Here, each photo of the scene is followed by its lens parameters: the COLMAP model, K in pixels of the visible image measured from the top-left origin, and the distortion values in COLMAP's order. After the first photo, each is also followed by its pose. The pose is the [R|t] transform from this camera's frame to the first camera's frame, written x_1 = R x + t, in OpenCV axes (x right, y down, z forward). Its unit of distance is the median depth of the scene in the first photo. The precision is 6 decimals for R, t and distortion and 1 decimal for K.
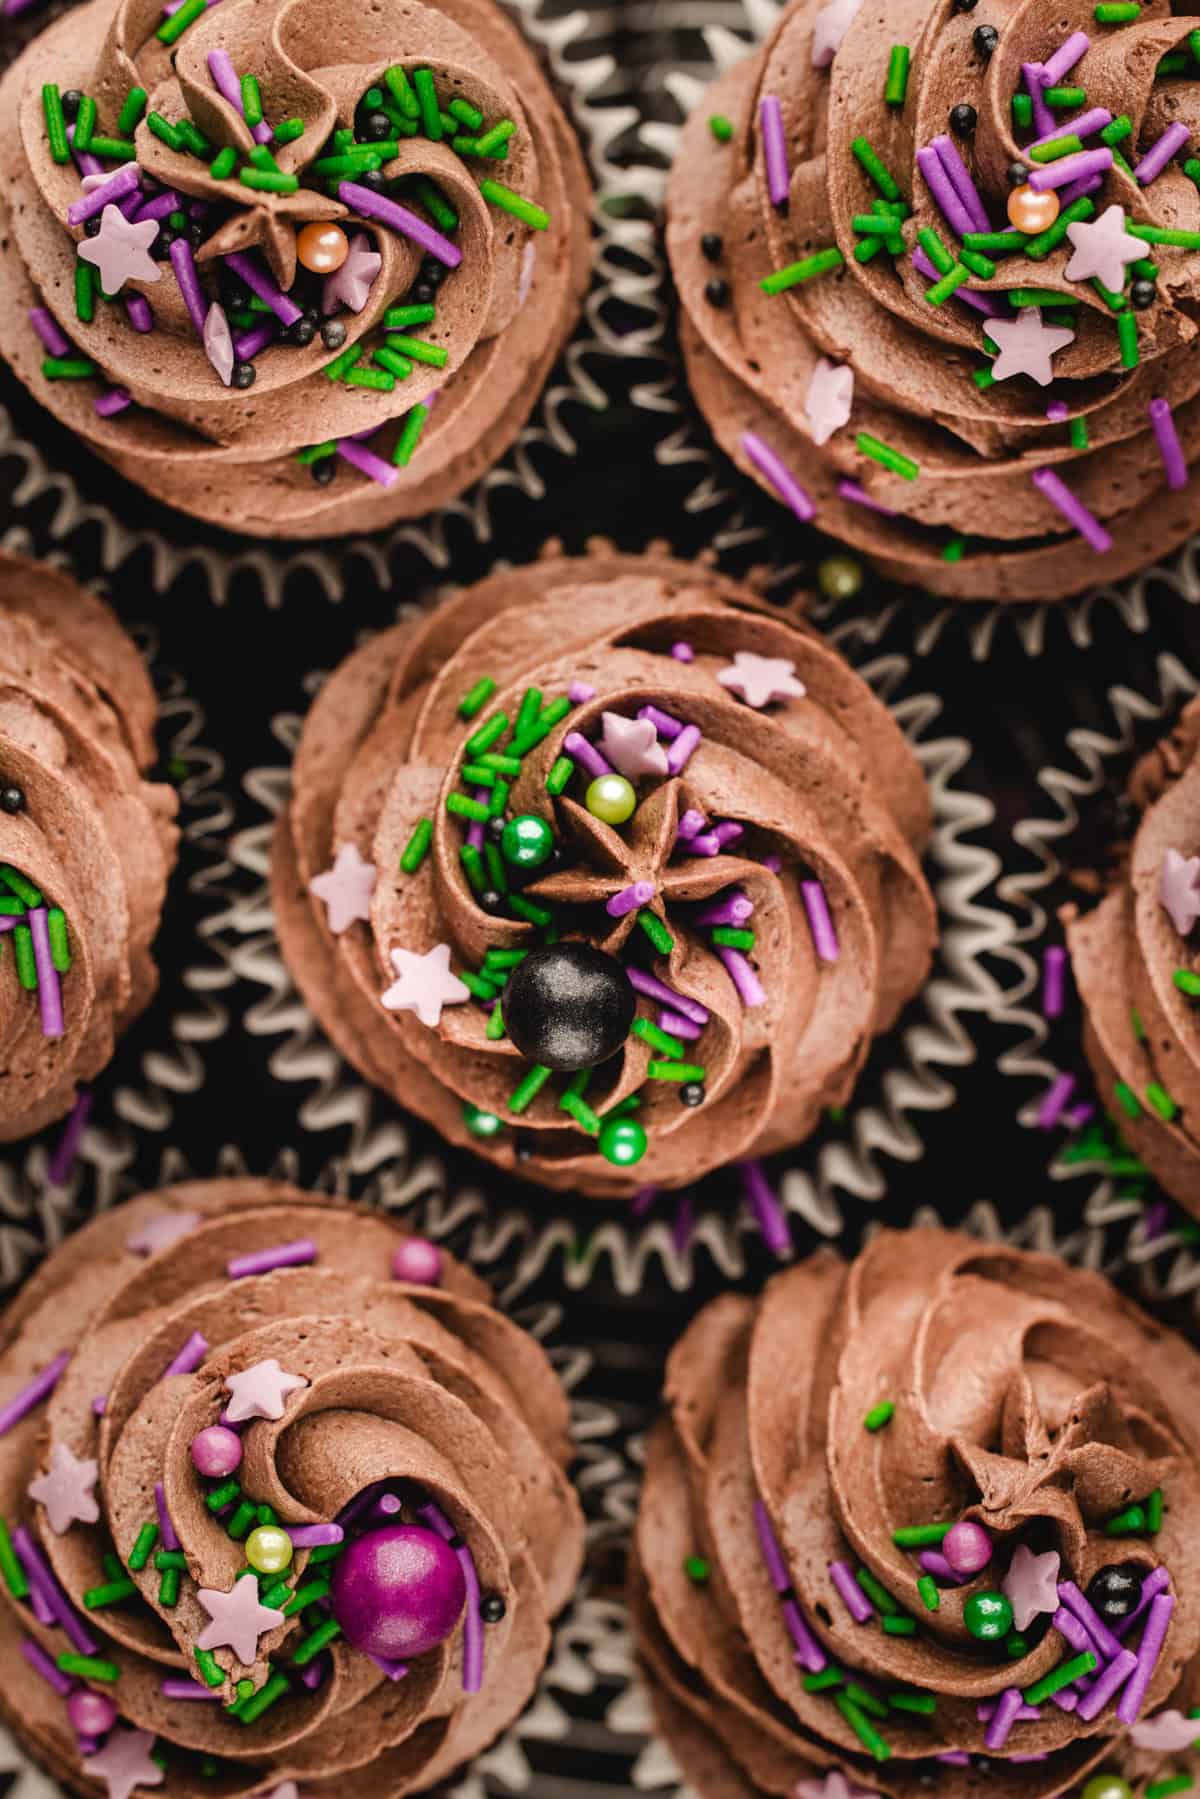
lens RADIAL K [[8766.1, 0, 601.5], [0, 8766.1, 903.5], [0, 0, 1]] dist [-0.000587, 0.000000]
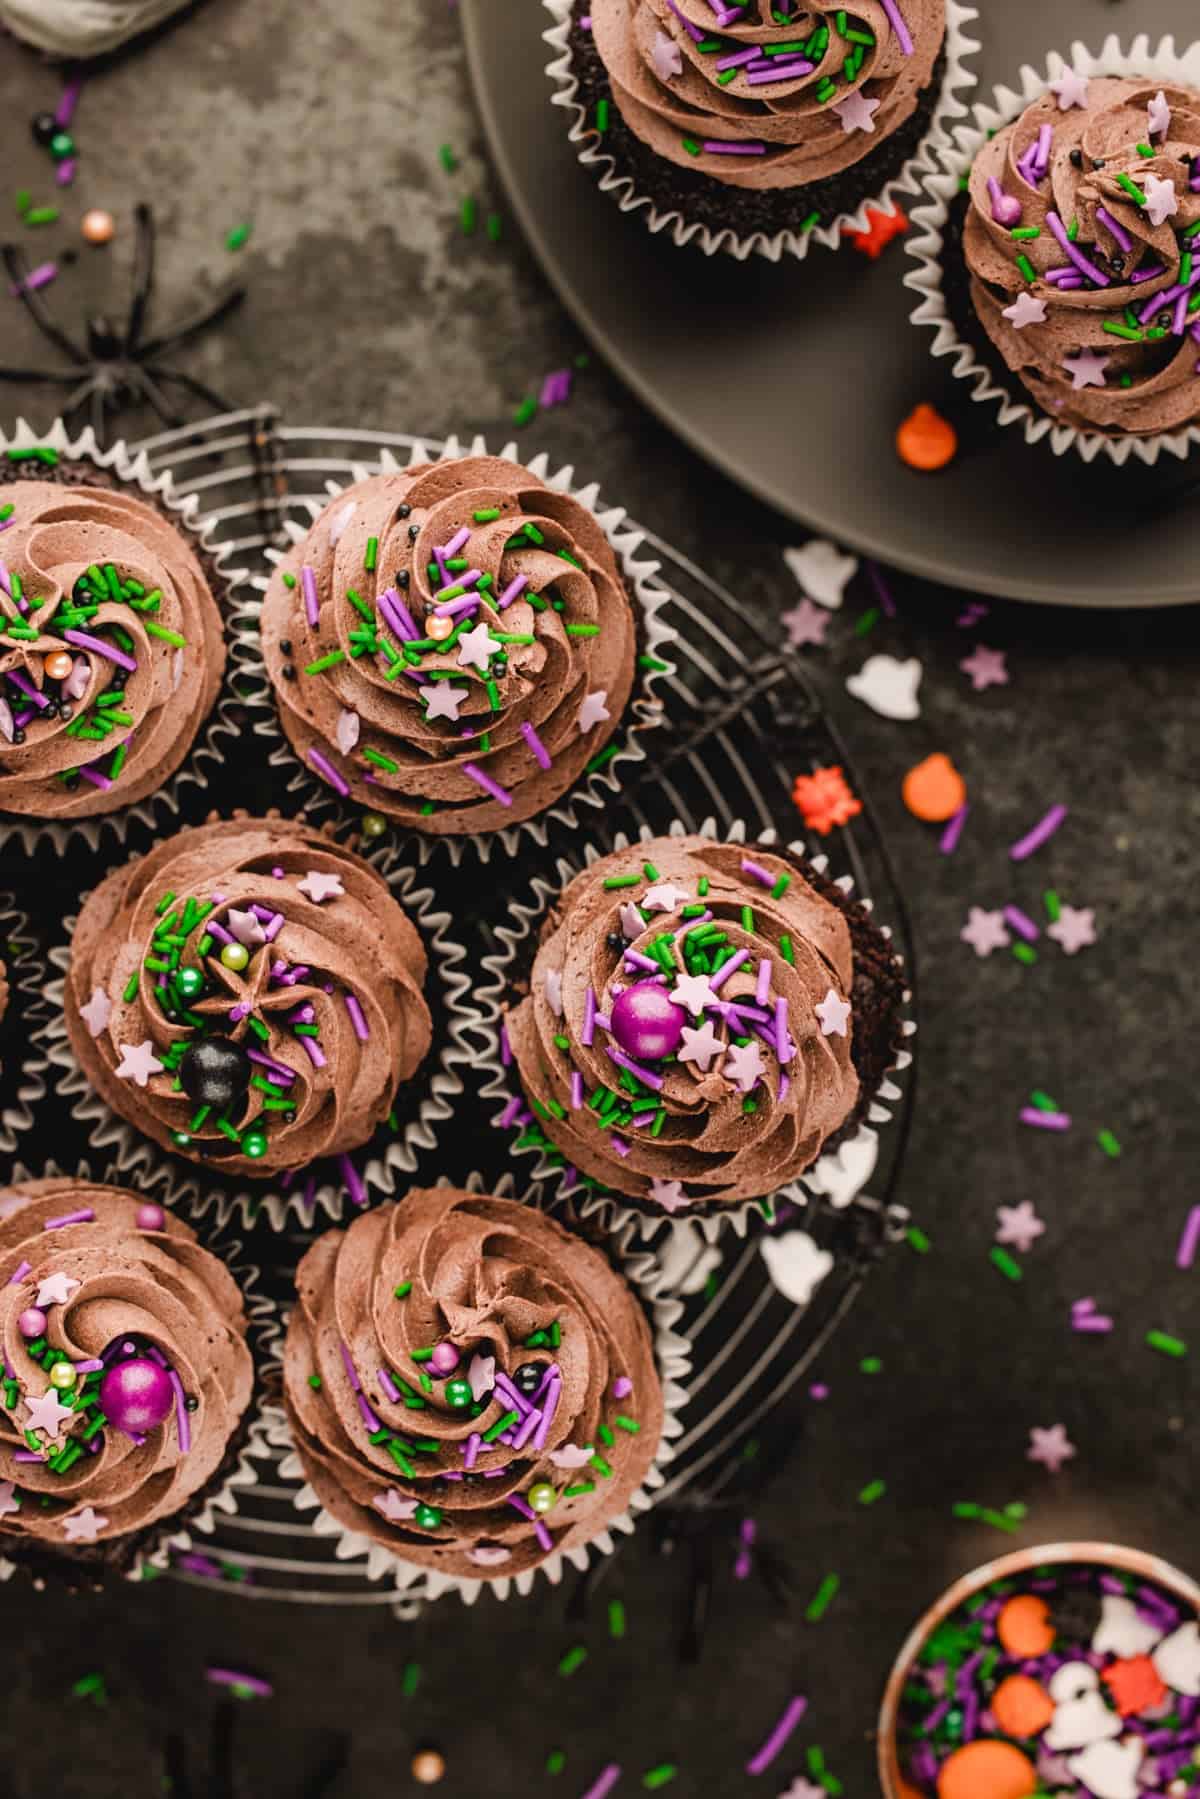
lens RADIAL K [[8766.1, 0, 598.9], [0, 8766.1, 896.5], [0, 0, 1]] dist [-0.000587, 0.000000]
pose [[0.998288, -0.047693, -0.033852, 0.138071], [0.047293, 0.998803, -0.012526, 0.001967], [0.034409, 0.010903, 0.999348, -0.813893]]
